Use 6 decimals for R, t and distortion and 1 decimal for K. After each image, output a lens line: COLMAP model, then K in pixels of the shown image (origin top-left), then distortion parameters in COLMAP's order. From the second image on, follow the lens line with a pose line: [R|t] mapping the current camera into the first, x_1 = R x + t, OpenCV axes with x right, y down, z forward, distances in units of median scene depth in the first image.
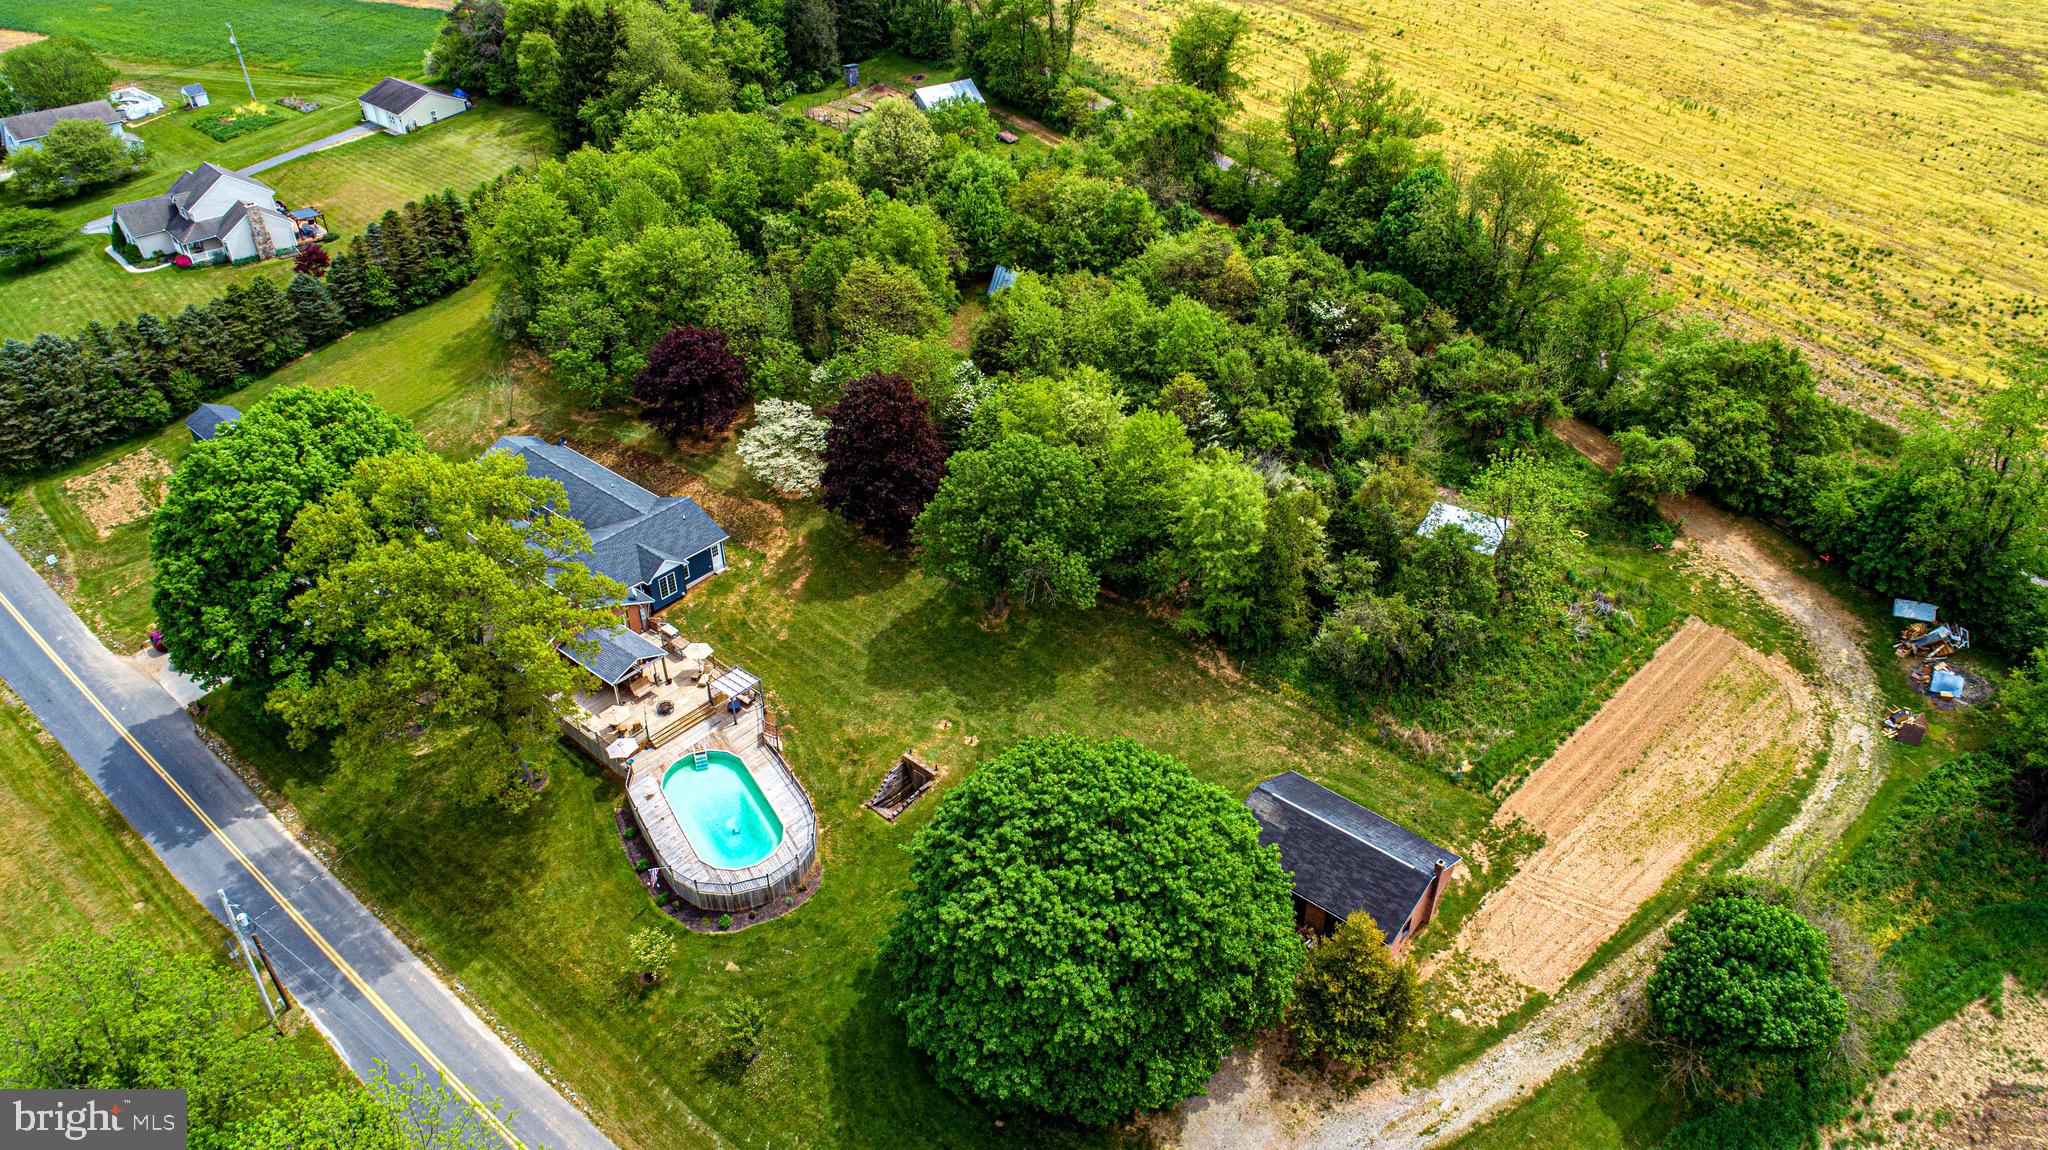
lens RADIAL K [[1372.1, 0, 1024.0], [0, 1372.1, 575.0], [0, 0, 1]] dist [-0.011988, 0.003002]
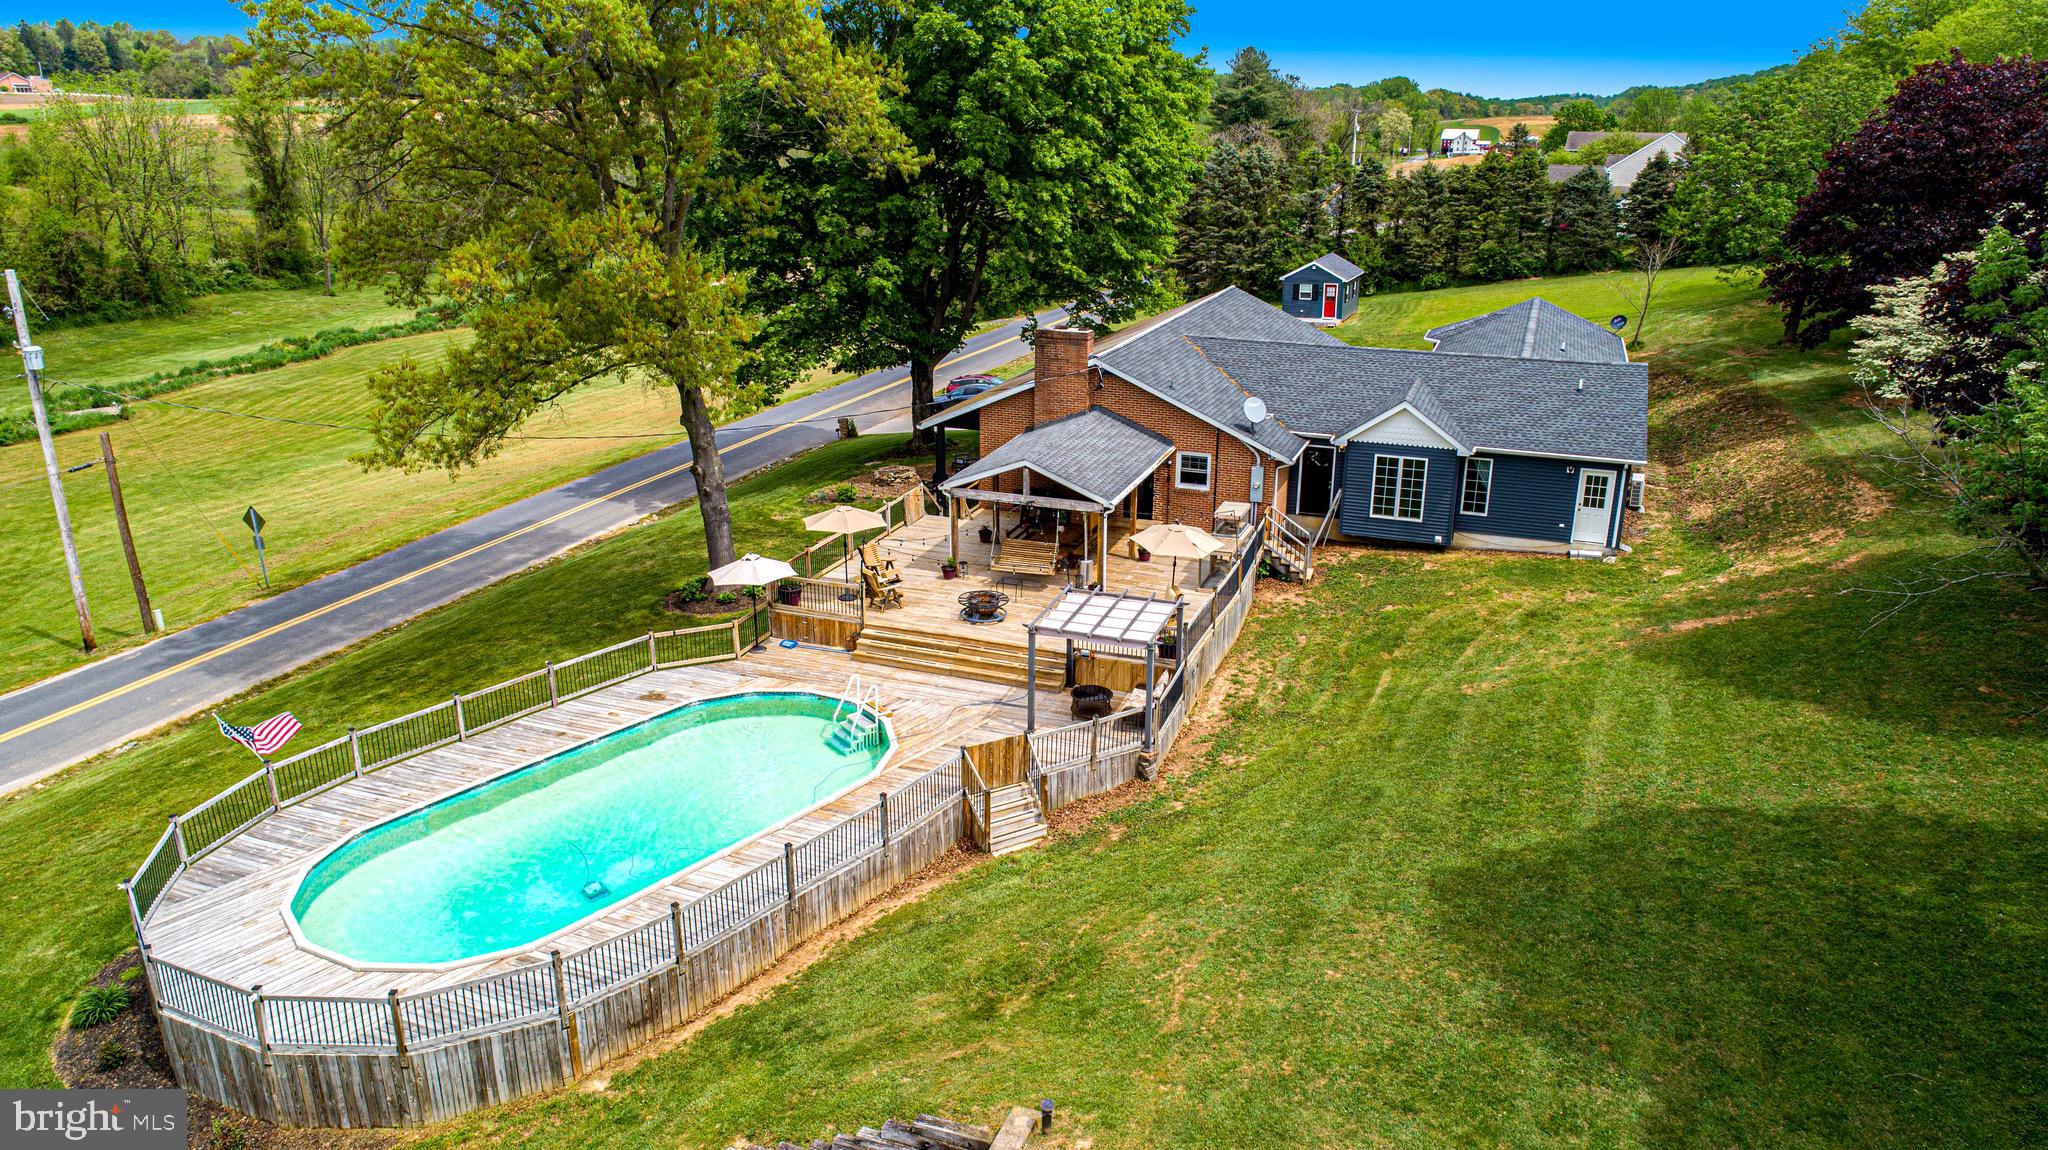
lens RADIAL K [[1391.0, 0, 1024.0], [0, 1391.0, 575.0], [0, 0, 1]] dist [-0.014774, 0.005573]
pose [[0.324546, 0.302049, -0.896346, 0.049990], [-0.530844, 0.842494, 0.091696, 0.046890], [0.782863, 0.446061, 0.433769, 0.776796]]
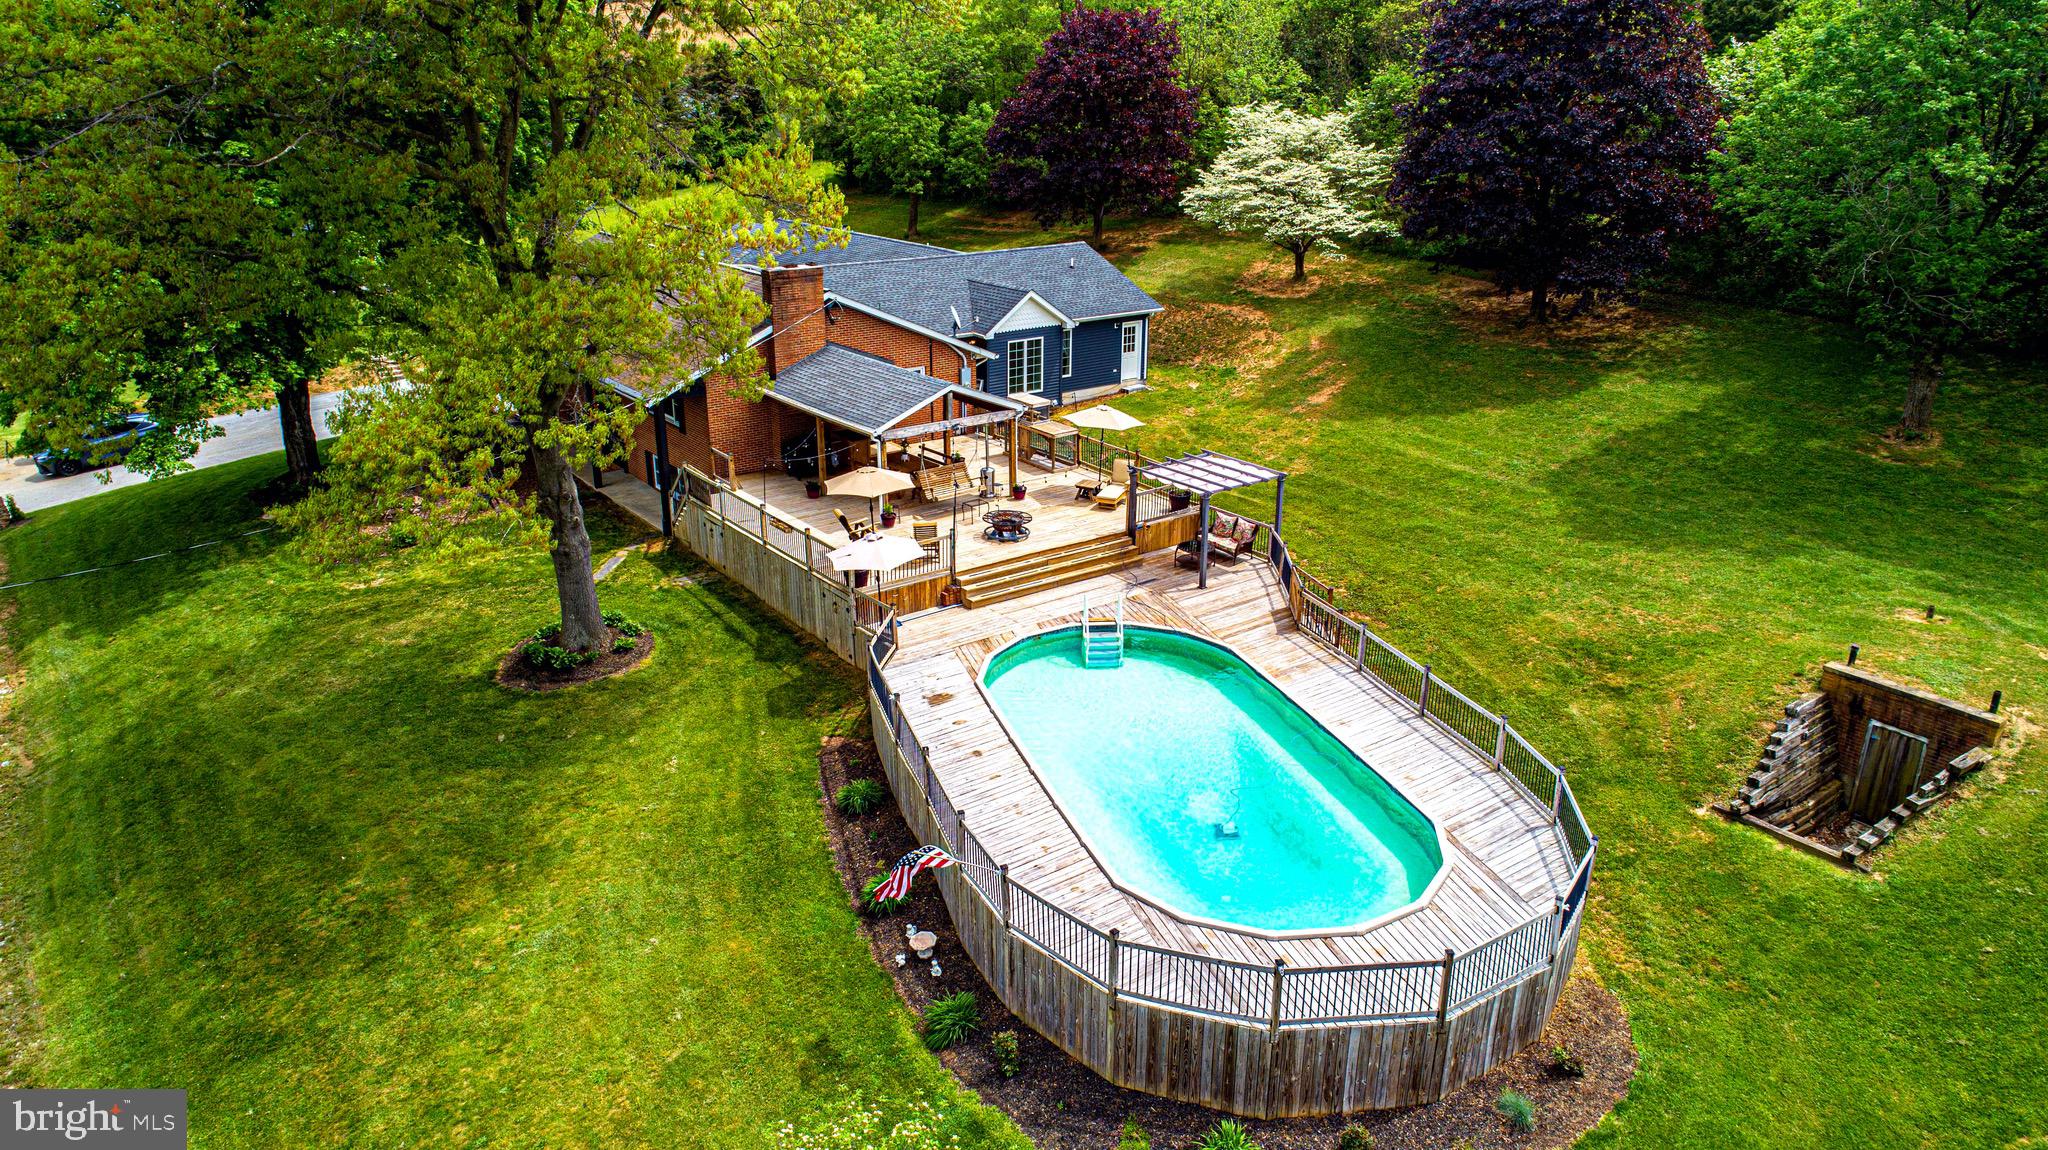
lens RADIAL K [[1372.1, 0, 1024.0], [0, 1372.1, 575.0], [0, 0, 1]] dist [-0.011988, 0.003002]
pose [[0.975402, 0.081725, -0.204726, -0.167158], [-0.128024, 0.966070, -0.224318, 0.171038], [0.179447, 0.245010, 0.952769, 0.606474]]
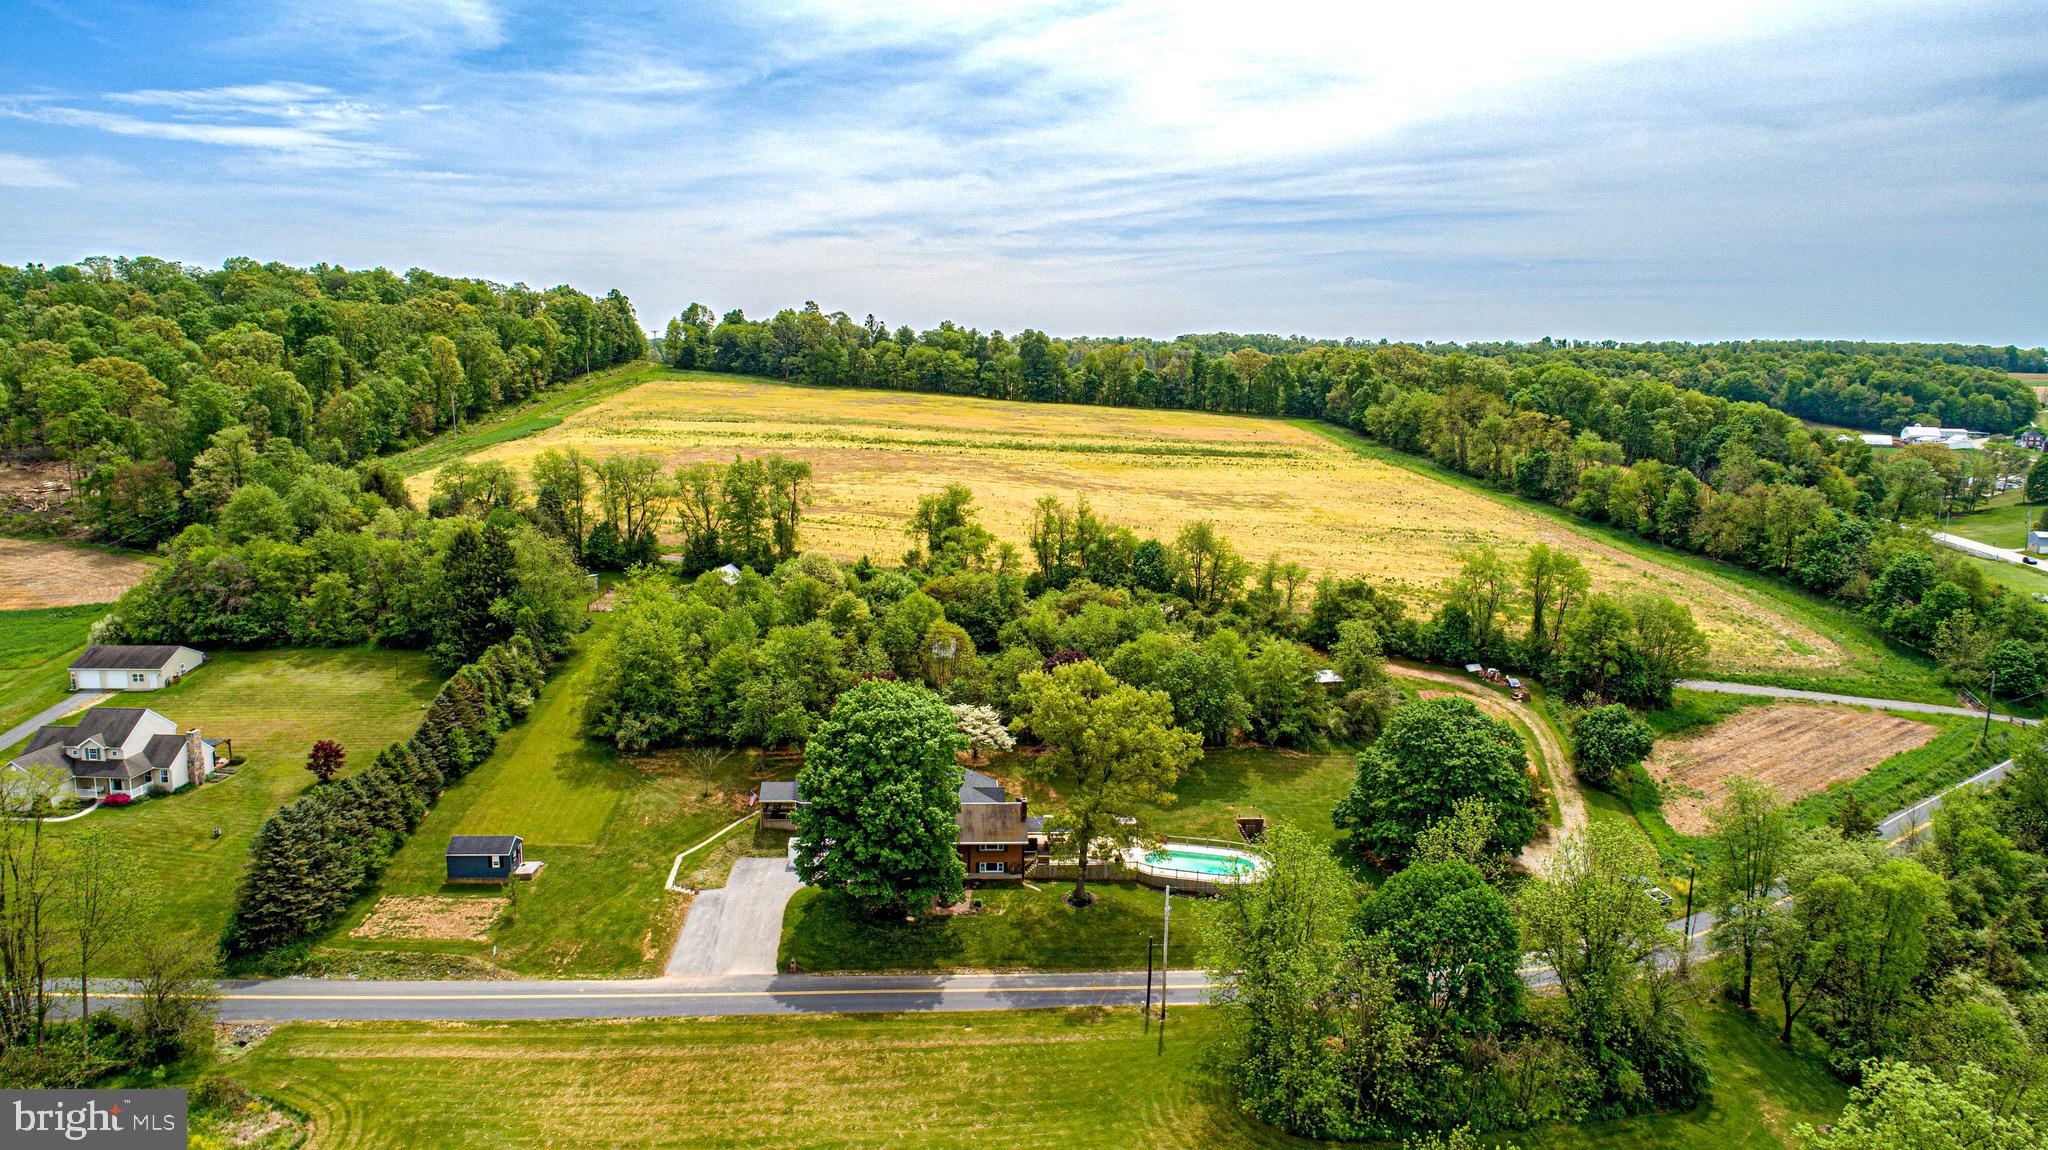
lens RADIAL K [[1372.1, 0, 1024.0], [0, 1372.1, 575.0], [0, 0, 1]] dist [-0.011988, 0.003002]
pose [[0.719455, -0.099078, 0.687436, -1.236199], [0.378425, 0.885873, -0.268374, 0.189970], [-0.582391, 0.453226, 0.674839, -0.110541]]
